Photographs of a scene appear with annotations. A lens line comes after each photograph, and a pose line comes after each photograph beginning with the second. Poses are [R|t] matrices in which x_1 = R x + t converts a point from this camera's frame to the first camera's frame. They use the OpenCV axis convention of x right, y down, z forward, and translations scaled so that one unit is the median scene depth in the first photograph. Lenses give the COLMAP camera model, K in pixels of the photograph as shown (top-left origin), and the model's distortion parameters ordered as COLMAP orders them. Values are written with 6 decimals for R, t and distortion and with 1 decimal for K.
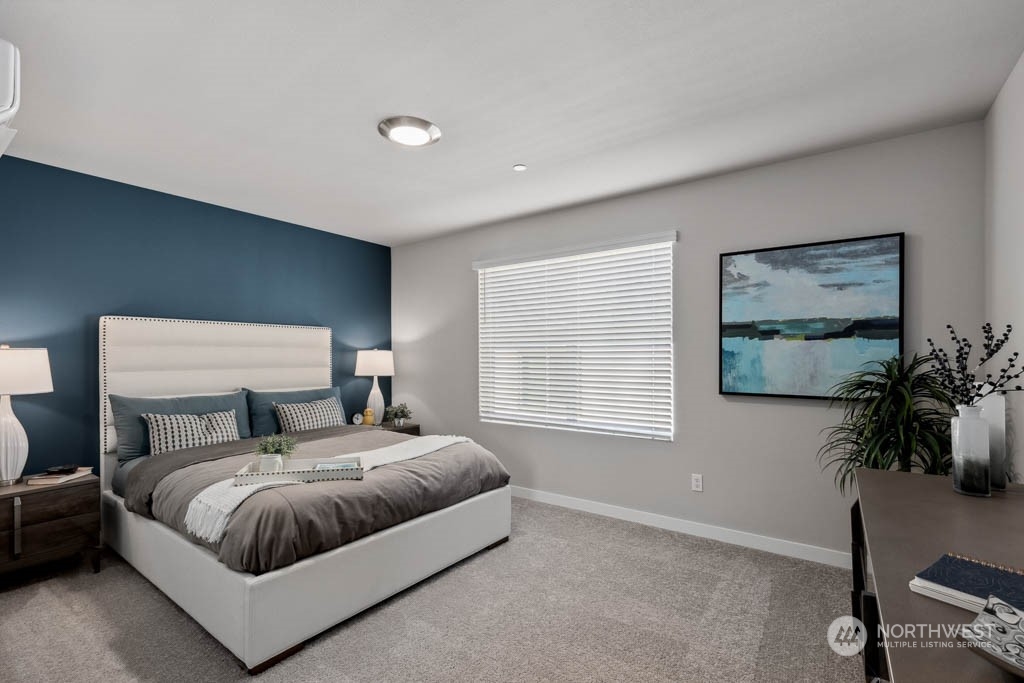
lens RADIAL K [[457.5, 0, 507.9], [0, 457.5, 352.3], [0, 0, 1]] dist [0.002544, 0.000102]
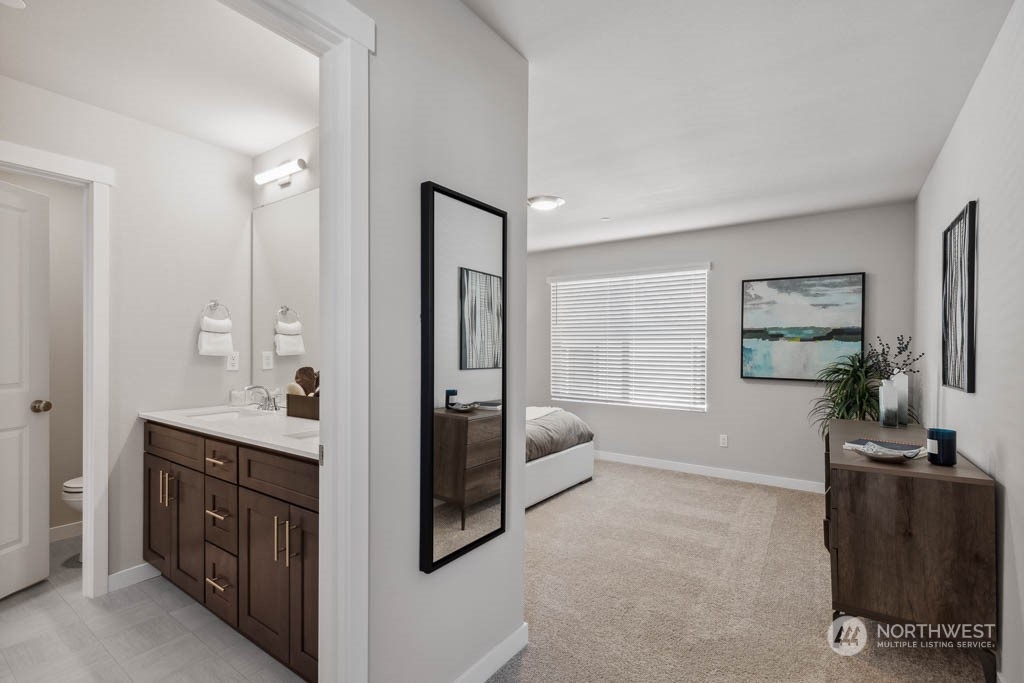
lens RADIAL K [[457.5, 0, 512.1], [0, 457.5, 346.1], [0, 0, 1]] dist [0.002544, 0.000102]
pose [[0.999780, 0.010127, 0.018389, -0.322223], [-0.010176, 0.999945, 0.002567, -0.005967], [-0.018362, -0.002754, 0.999828, -0.481427]]
